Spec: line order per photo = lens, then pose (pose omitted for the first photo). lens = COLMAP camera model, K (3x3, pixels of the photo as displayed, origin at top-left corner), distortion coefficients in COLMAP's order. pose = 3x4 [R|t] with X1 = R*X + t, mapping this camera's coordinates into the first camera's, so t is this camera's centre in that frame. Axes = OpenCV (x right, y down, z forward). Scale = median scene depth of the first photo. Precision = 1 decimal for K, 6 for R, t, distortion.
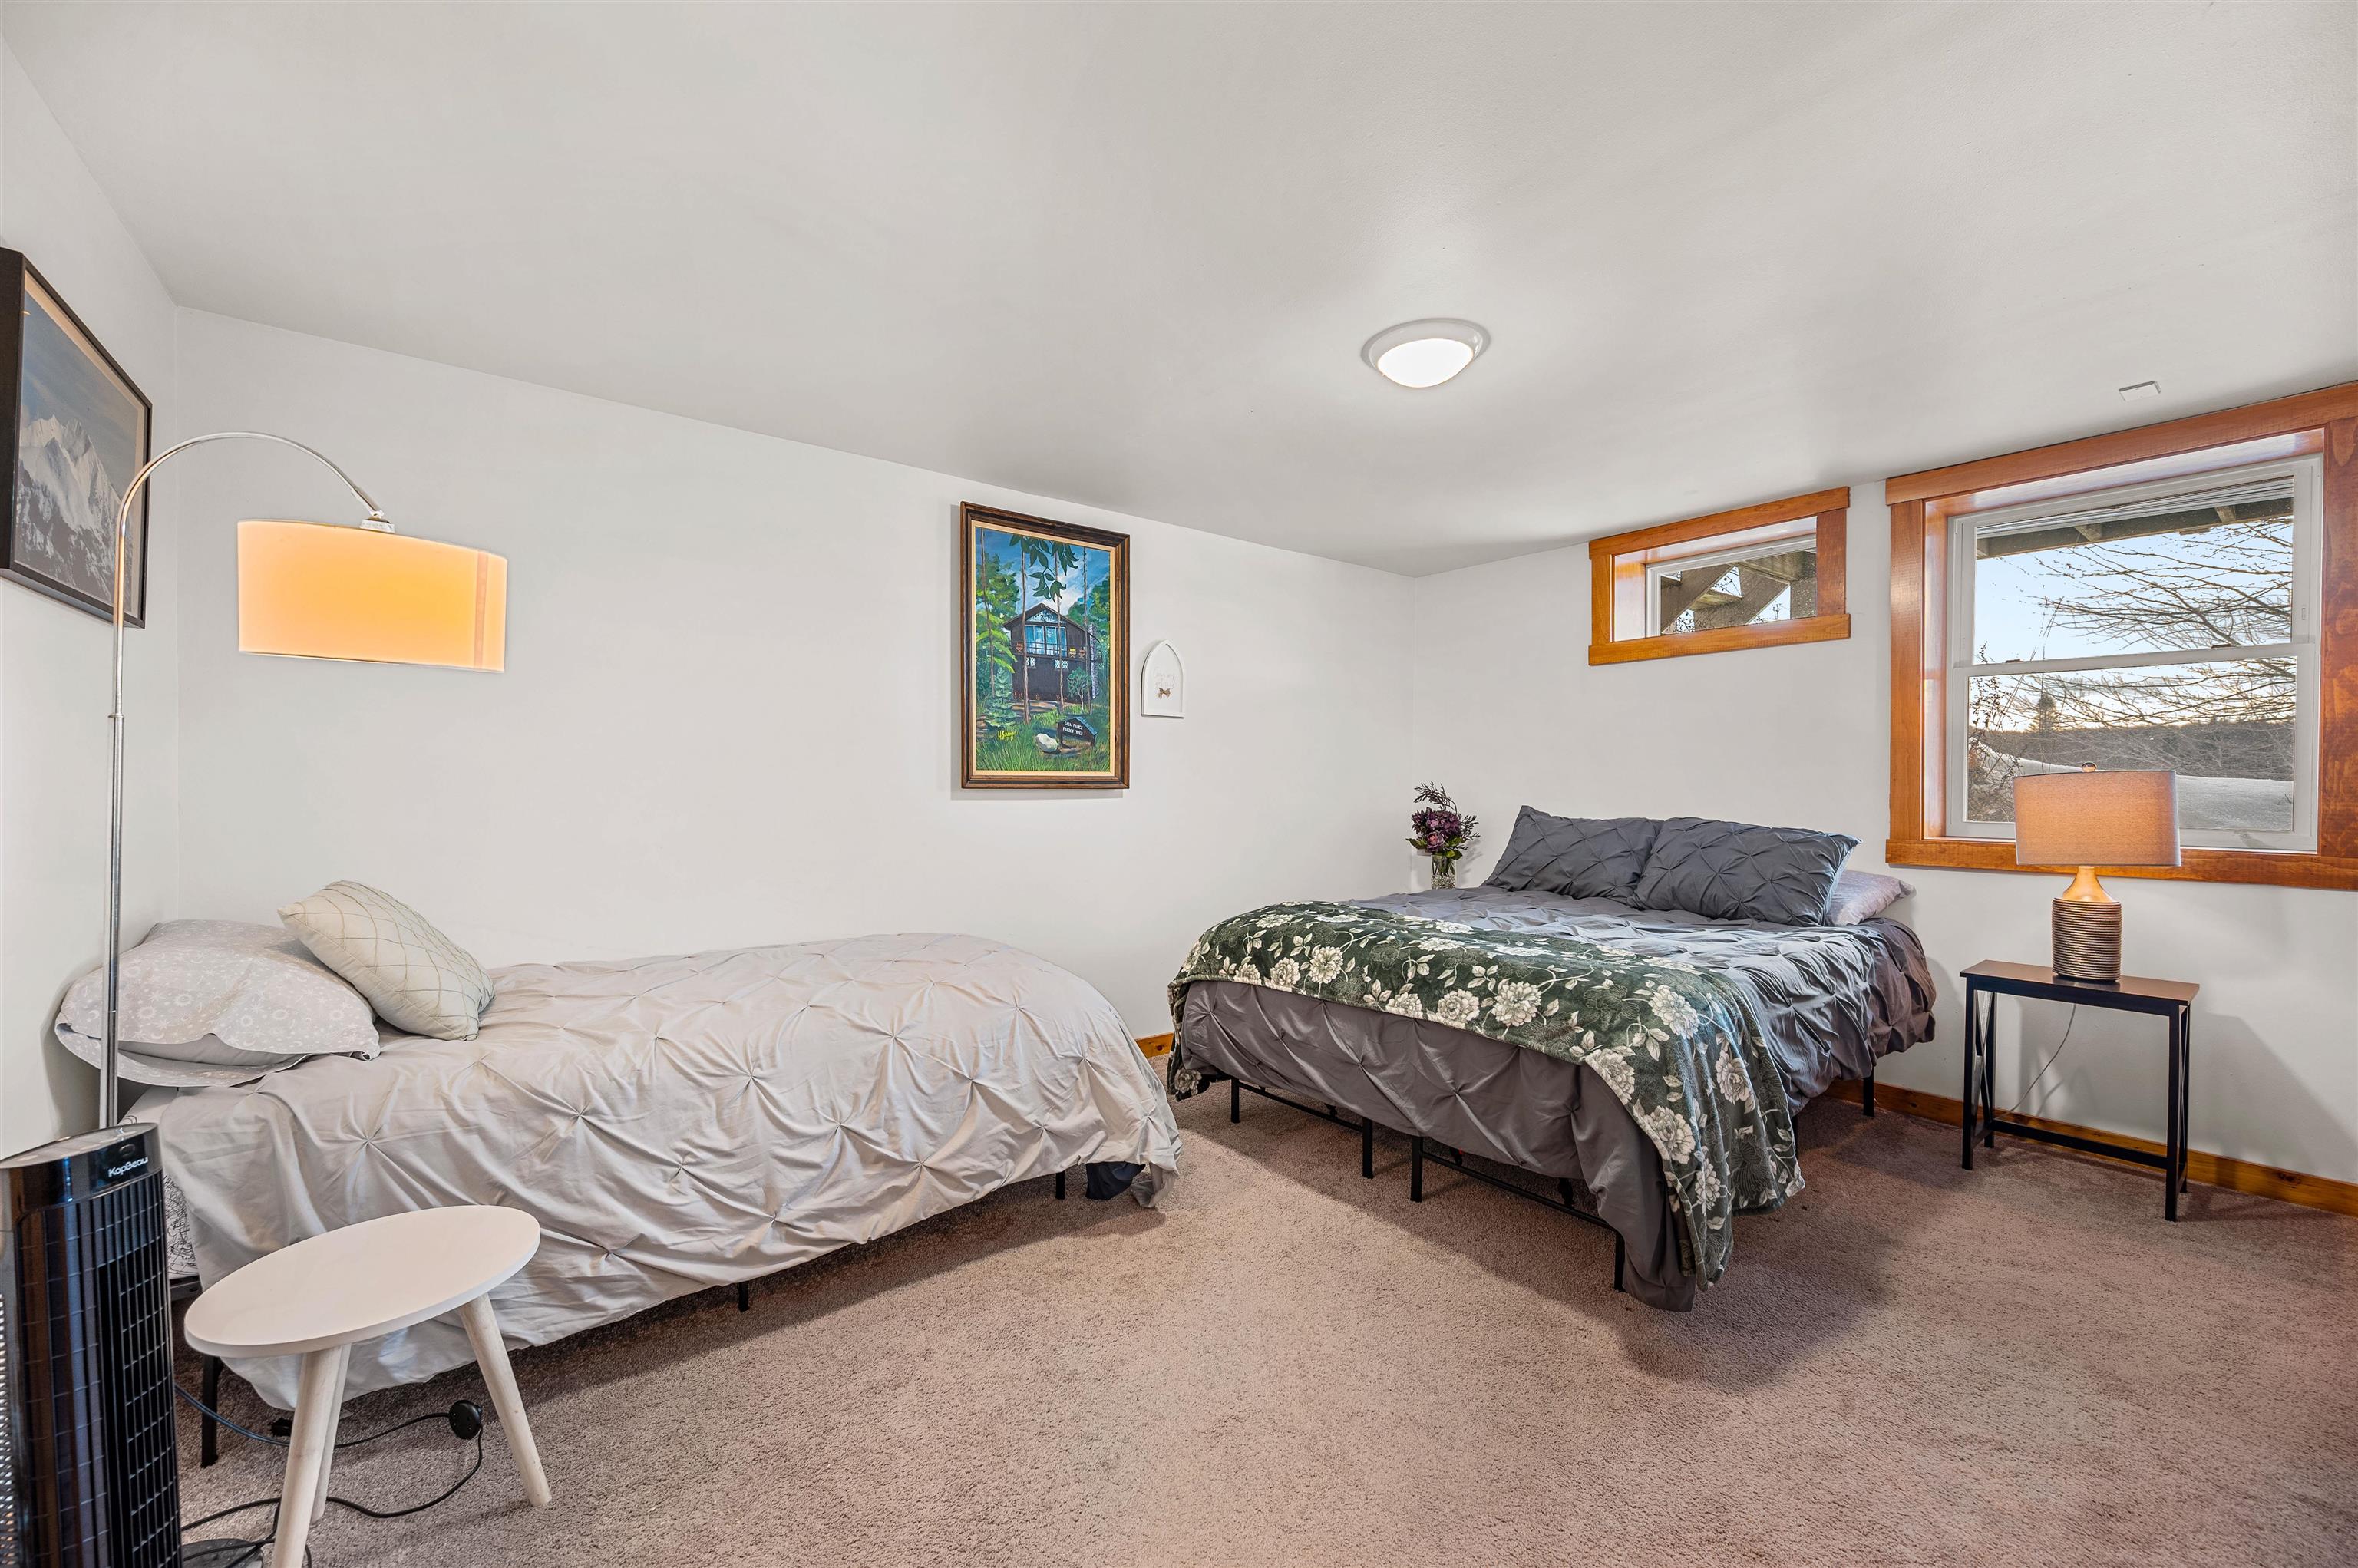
lens RADIAL K [[940.7, 0, 1182.5], [0, 940.7, 779.2], [0, 0, 1]] dist [-0.005431, 0.001722]
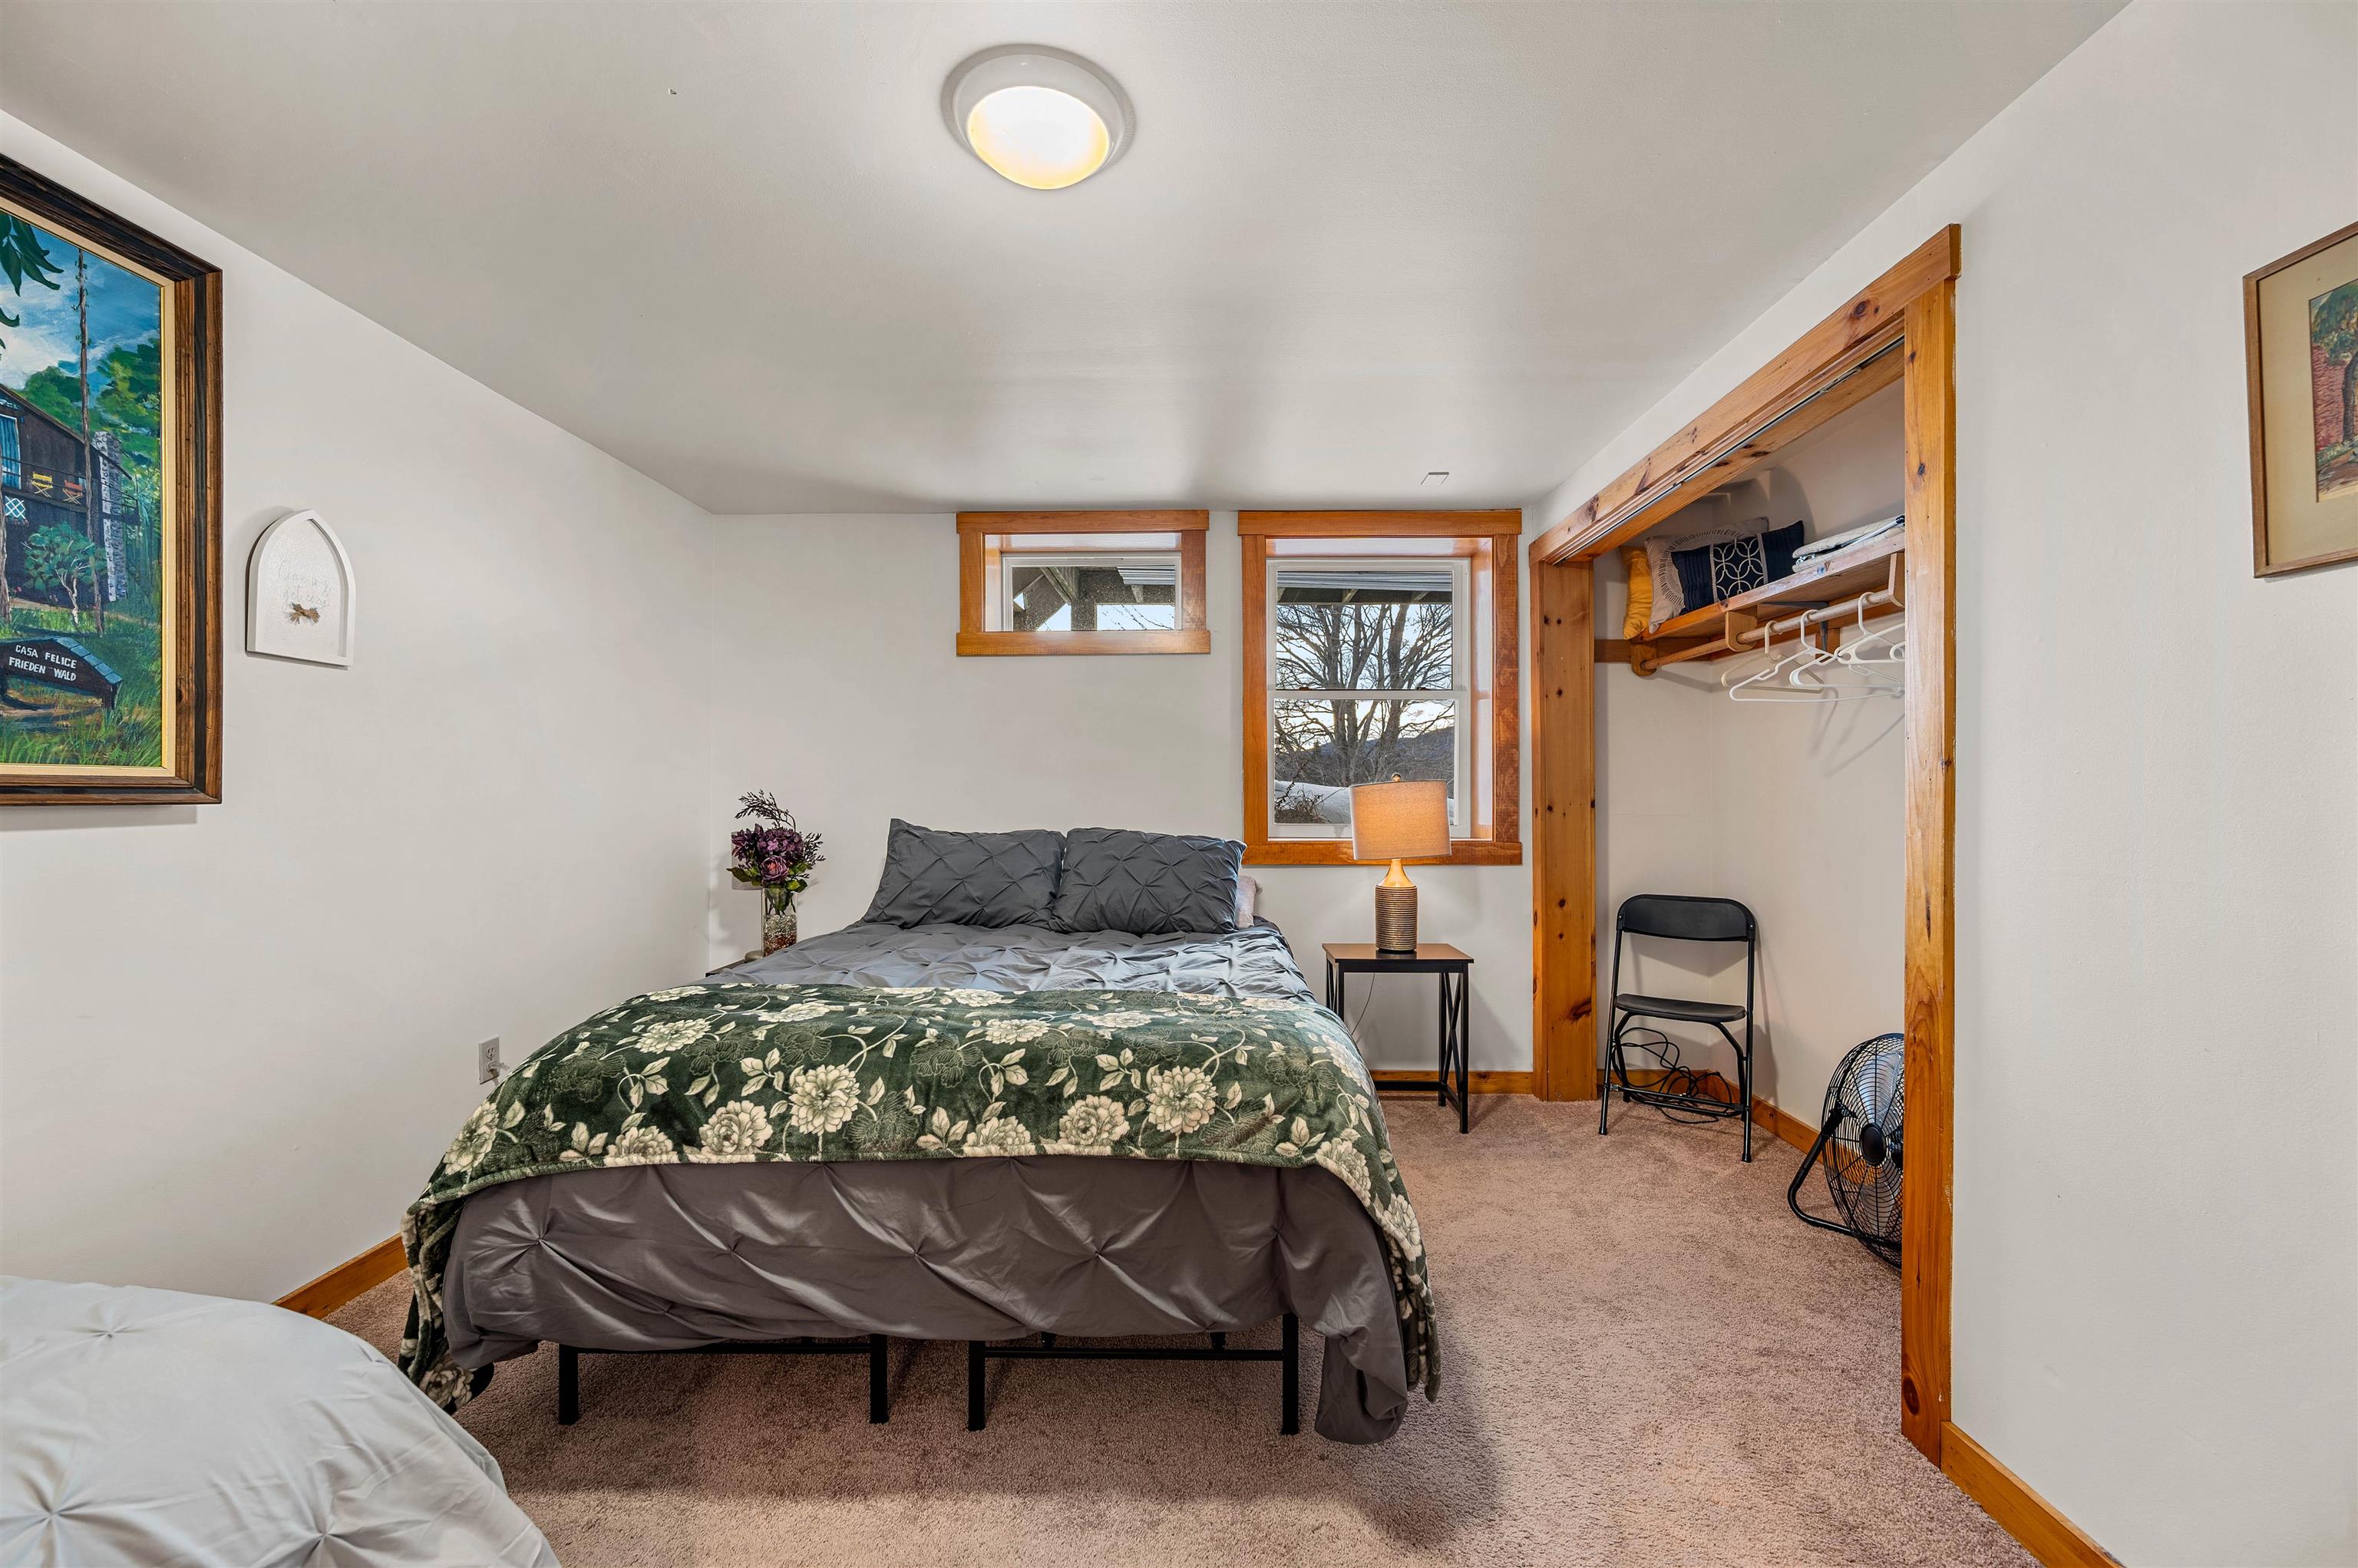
lens RADIAL K [[940.7, 0, 1201.4], [0, 940.7, 787.8], [0, 0, 1]] dist [-0.005431, 0.001722]
pose [[0.632773, 0.001771, 0.774335, -0.122739], [-0.001260, 0.999998, -0.001258, 0.002492], [-0.774336, -0.000180, 0.632775, 0.356823]]
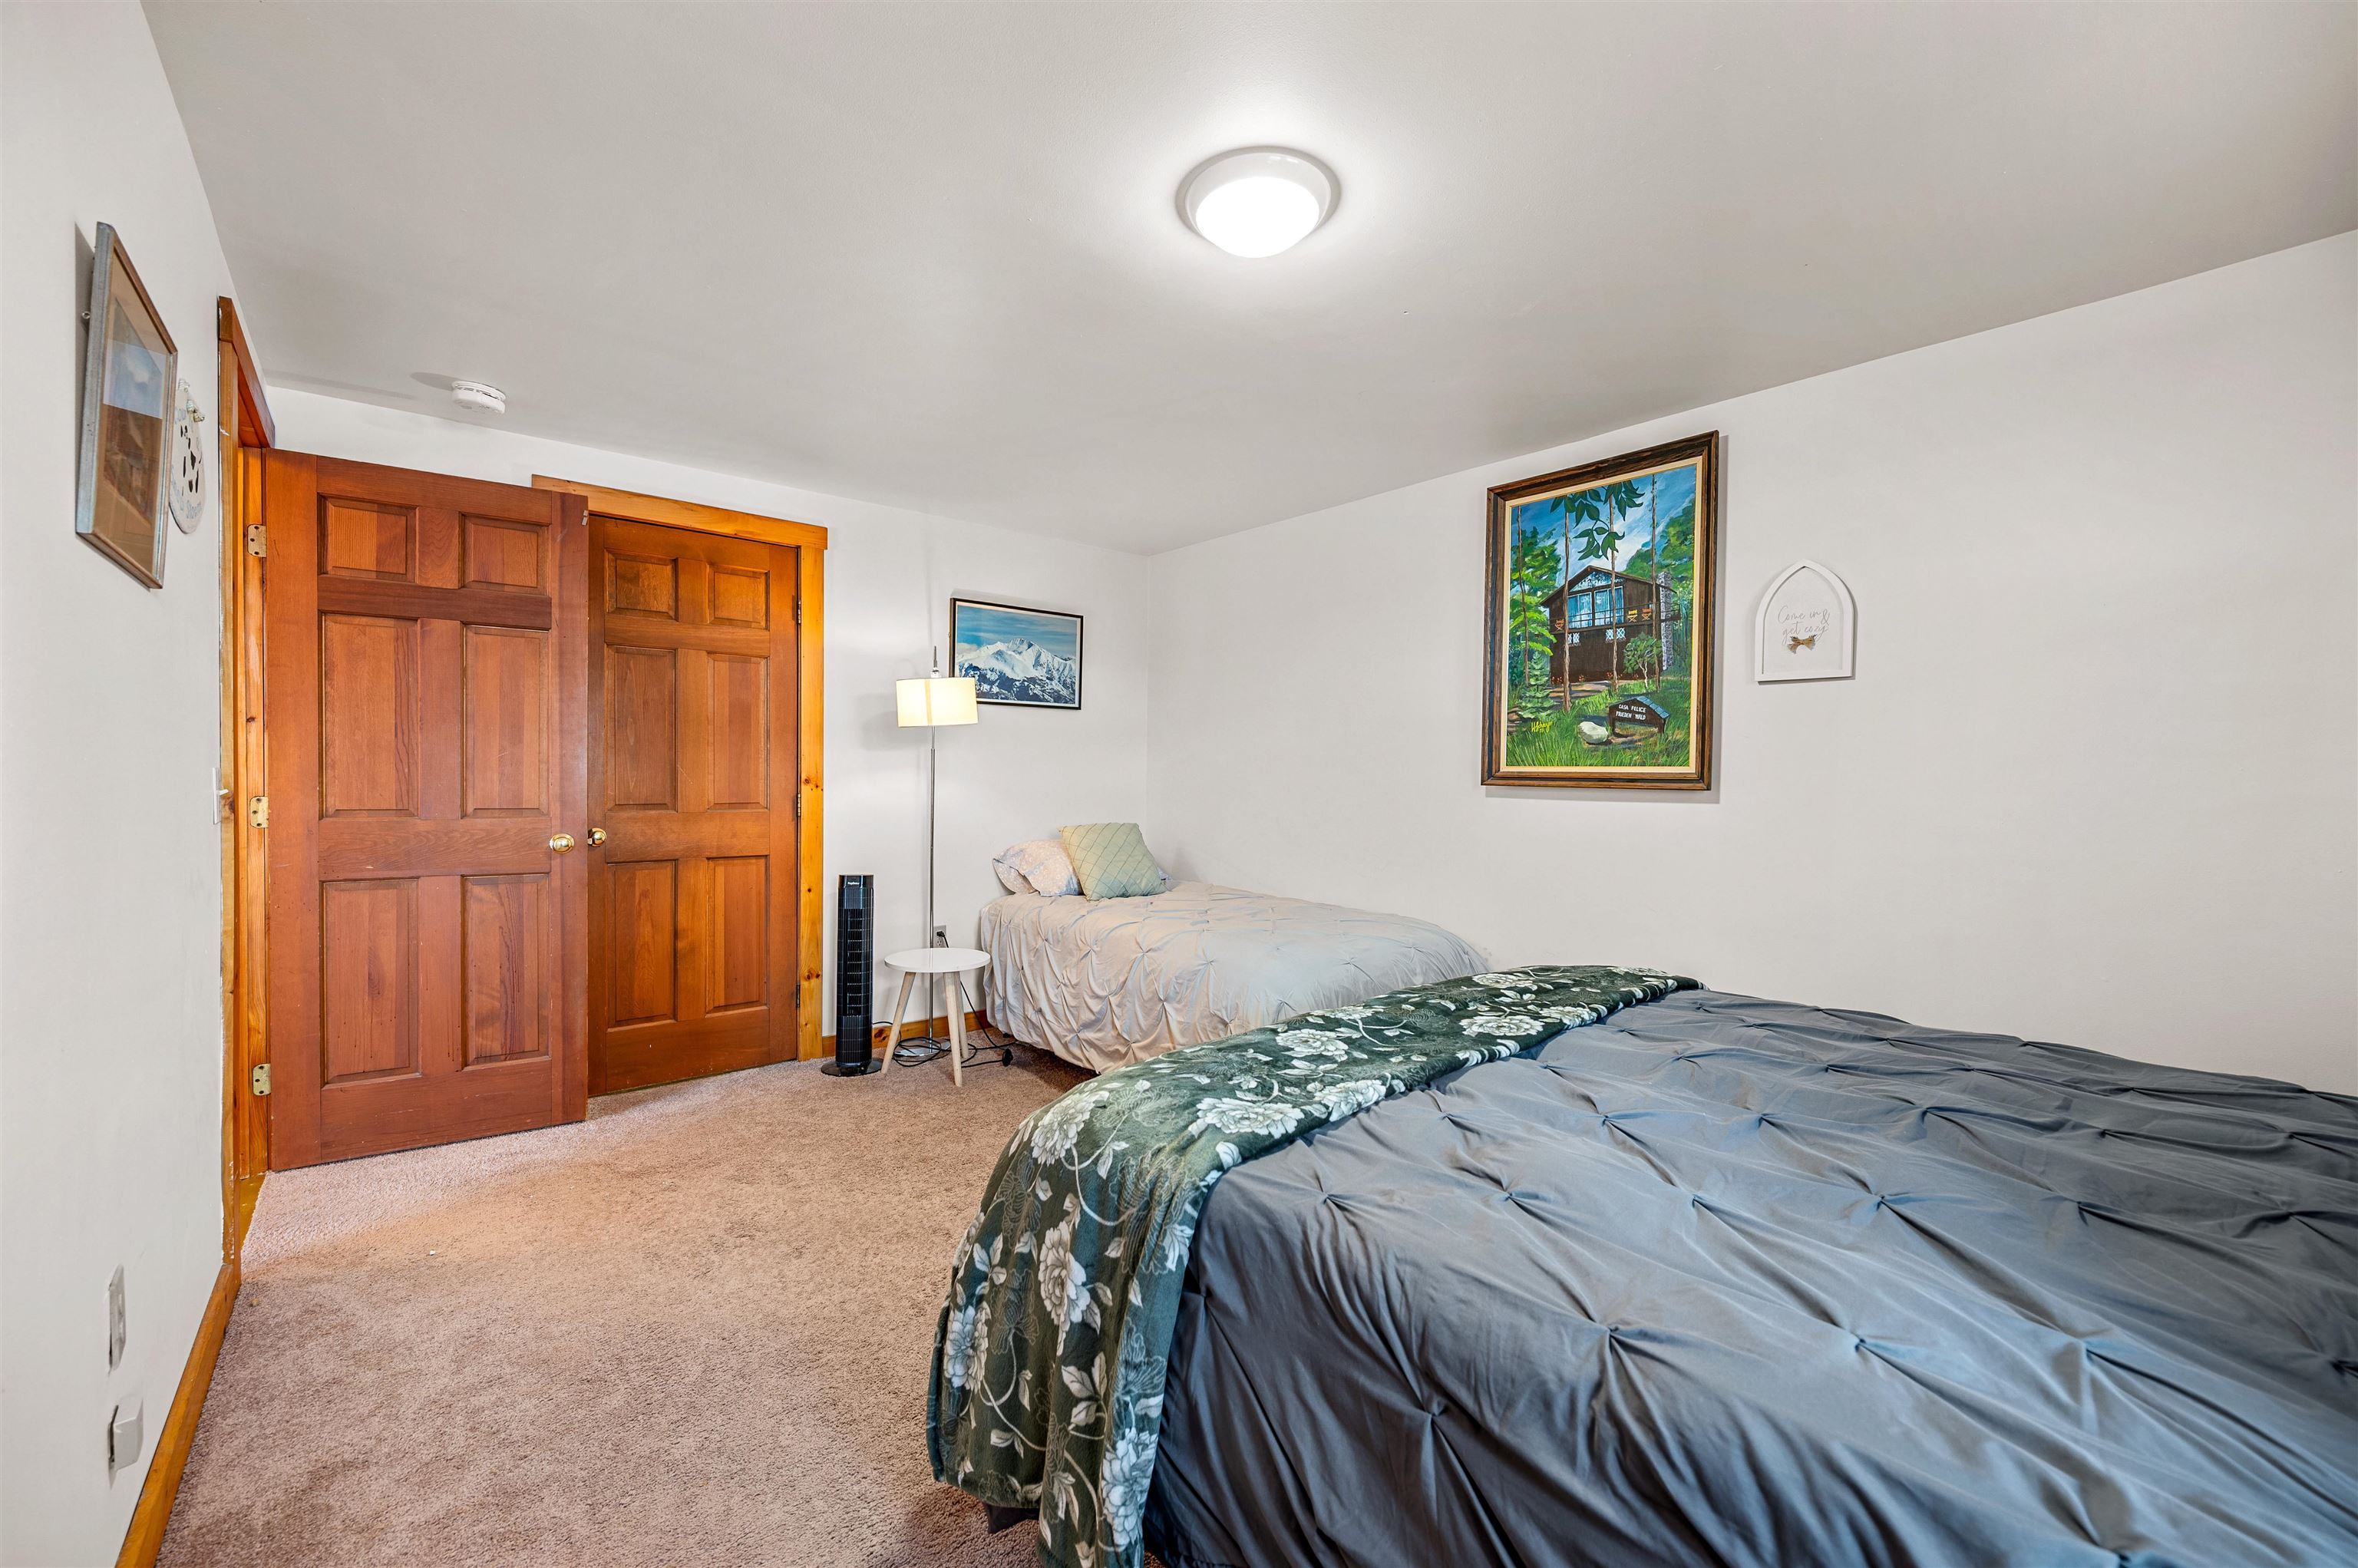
lens RADIAL K [[940.7, 0, 1184.1], [0, 940.7, 778.2], [0, 0, 1]] dist [-0.005431, 0.001722]
pose [[0.019688, 0.004942, -0.999794, 0.720454], [-0.009097, 0.999947, 0.004764, 0.001197], [0.999765, 0.009001, 0.019732, 0.664021]]
